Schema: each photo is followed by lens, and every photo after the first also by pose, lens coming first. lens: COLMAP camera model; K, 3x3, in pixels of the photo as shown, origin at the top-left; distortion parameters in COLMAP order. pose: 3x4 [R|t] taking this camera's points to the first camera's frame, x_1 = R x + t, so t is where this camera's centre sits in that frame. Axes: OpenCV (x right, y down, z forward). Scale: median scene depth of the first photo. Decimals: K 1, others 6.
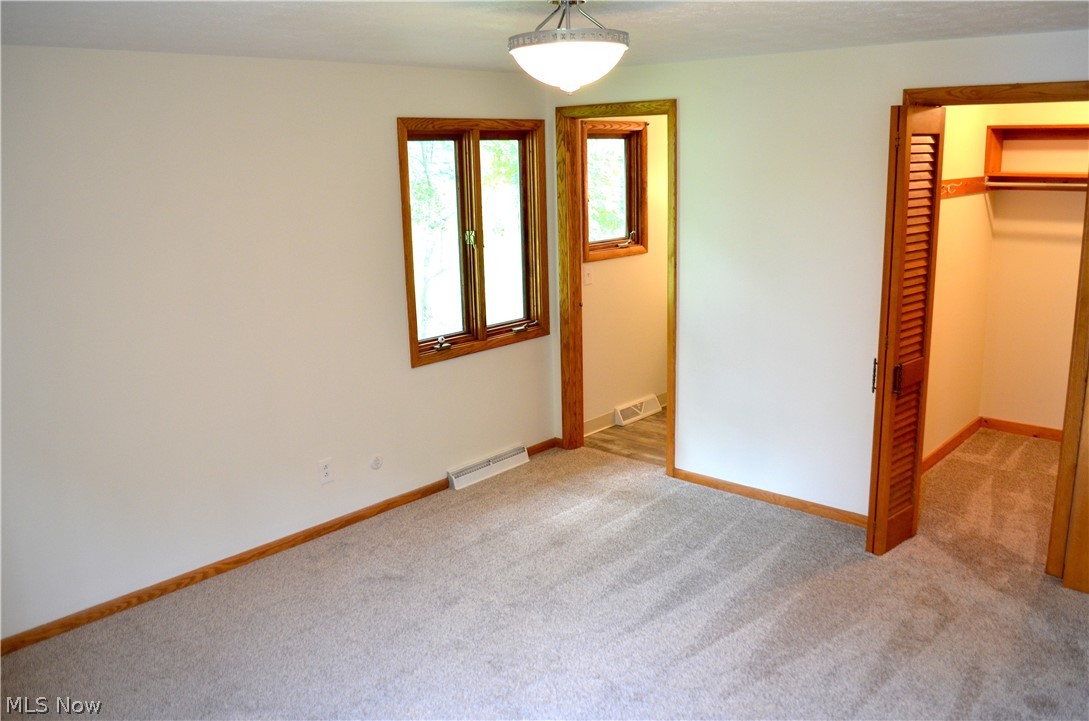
lens RADIAL K [[852.2, 0, 555.1], [0, 852.2, 361.6], [0, 0, 1]] dist [-0.072980, 0.002884]
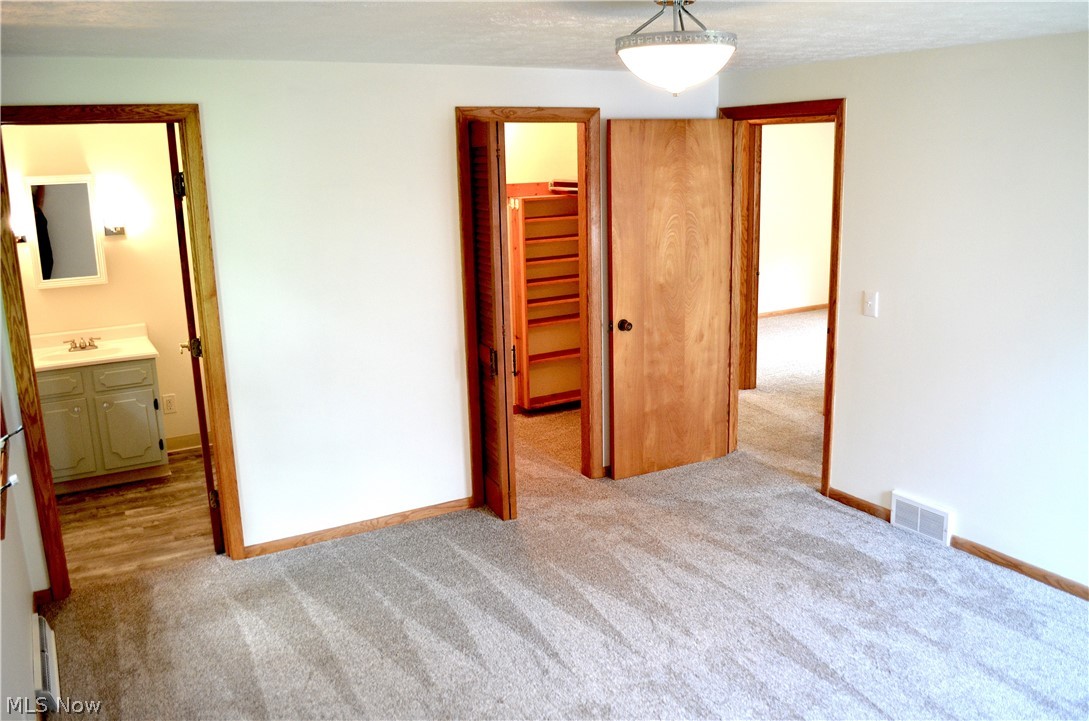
lens RADIAL K [[867.9, 0, 544.5], [0, 867.9, 360.5], [0, 0, 1]] dist [-0.070927, 0.005569]
pose [[0.340569, -0.200857, 0.918515, -0.550176], [0.236189, 0.963866, 0.123199, -0.094624], [-0.910070, 0.174985, 0.375703, 0.430655]]
